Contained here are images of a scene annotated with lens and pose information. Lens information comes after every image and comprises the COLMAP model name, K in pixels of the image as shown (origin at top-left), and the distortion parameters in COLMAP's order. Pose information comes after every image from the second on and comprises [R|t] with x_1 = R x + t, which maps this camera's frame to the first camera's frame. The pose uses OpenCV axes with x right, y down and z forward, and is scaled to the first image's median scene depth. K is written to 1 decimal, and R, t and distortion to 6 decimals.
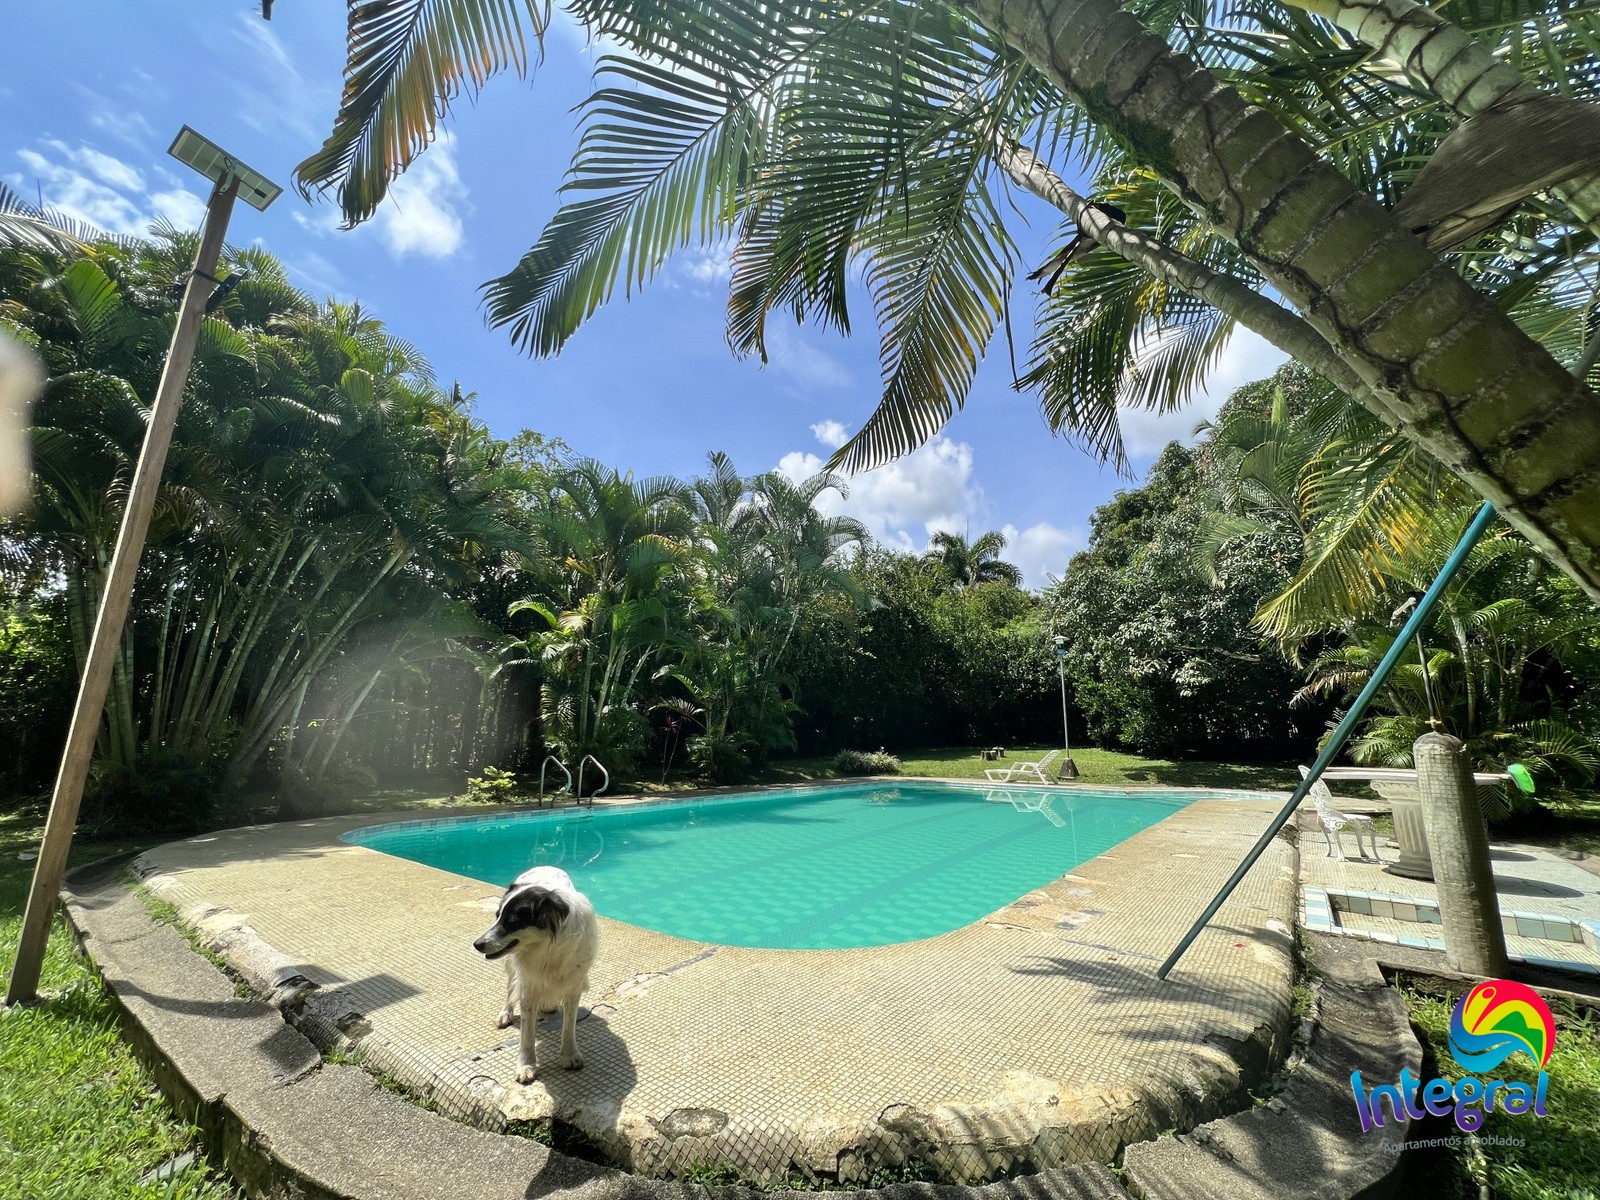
lens RADIAL K [[640.6, 0, 796.5], [0, 640.6, 598.8], [0, 0, 1]] dist [-0.001441, 0.000054]
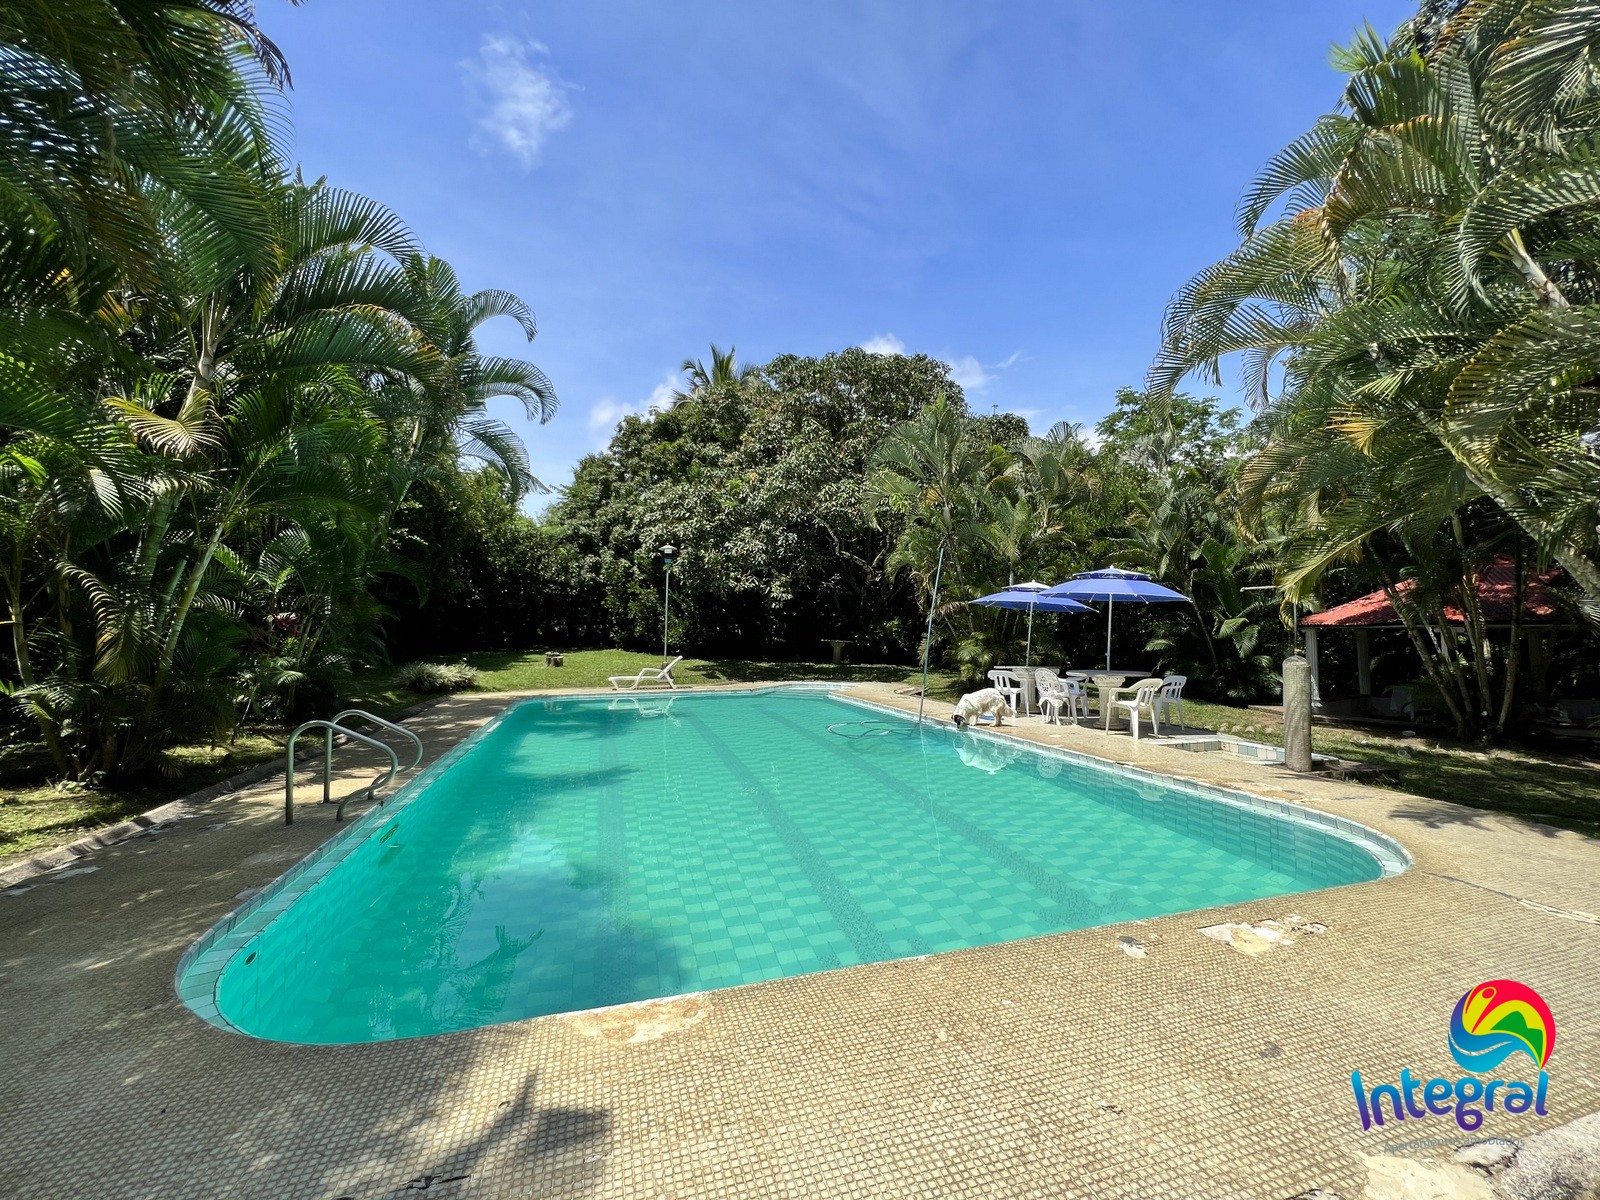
lens RADIAL K [[640.6, 0, 796.5], [0, 640.6, 598.8], [0, 0, 1]] dist [-0.001441, 0.000054]
pose [[0.577276, 0.037144, 0.815704, -0.285801], [-0.167000, 0.983220, 0.073415, 0.031730], [-0.799290, -0.178603, 0.573792, 0.226406]]
